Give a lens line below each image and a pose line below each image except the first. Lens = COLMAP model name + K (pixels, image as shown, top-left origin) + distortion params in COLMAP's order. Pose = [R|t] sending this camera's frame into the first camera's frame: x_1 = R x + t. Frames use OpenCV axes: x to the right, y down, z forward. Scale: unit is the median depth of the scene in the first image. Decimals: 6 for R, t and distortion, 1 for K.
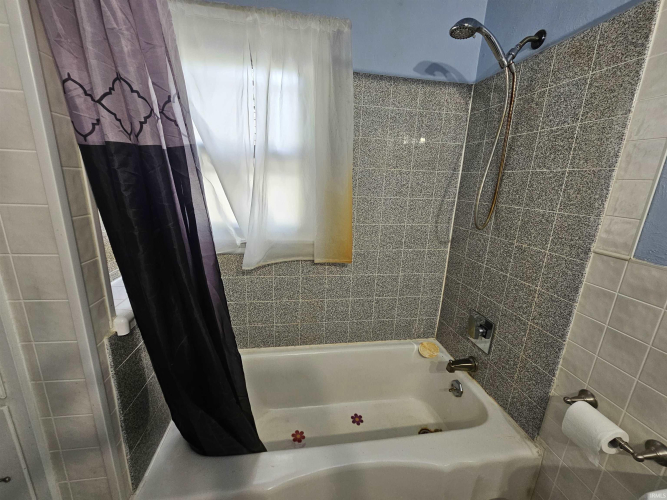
lens RADIAL K [[272.1, 0, 334.8], [0, 272.1, 251.1], [0, 0, 1]] dist [-0.003591, 0.000541]
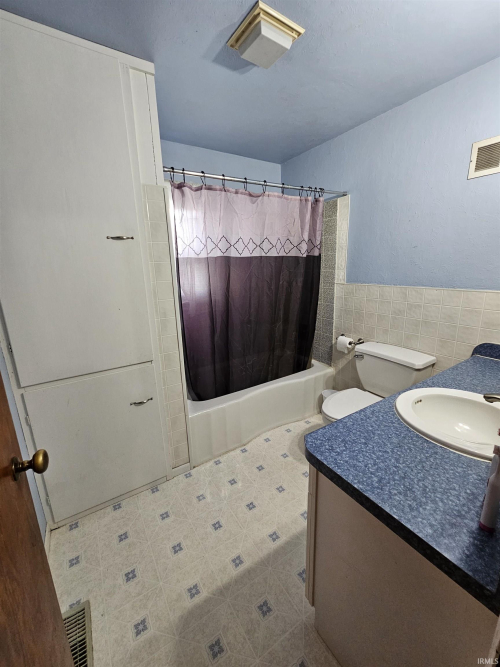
lens RADIAL K [[272.1, 0, 250.6], [0, 272.1, 331.7], [0, 0, 1]] dist [-0.003591, 0.000541]
pose [[0.911527, -0.169832, 0.374534, -0.951336], [0.172710, 0.984626, 0.026141, 0.263950], [-0.373216, 0.040857, 0.926844, -1.216841]]
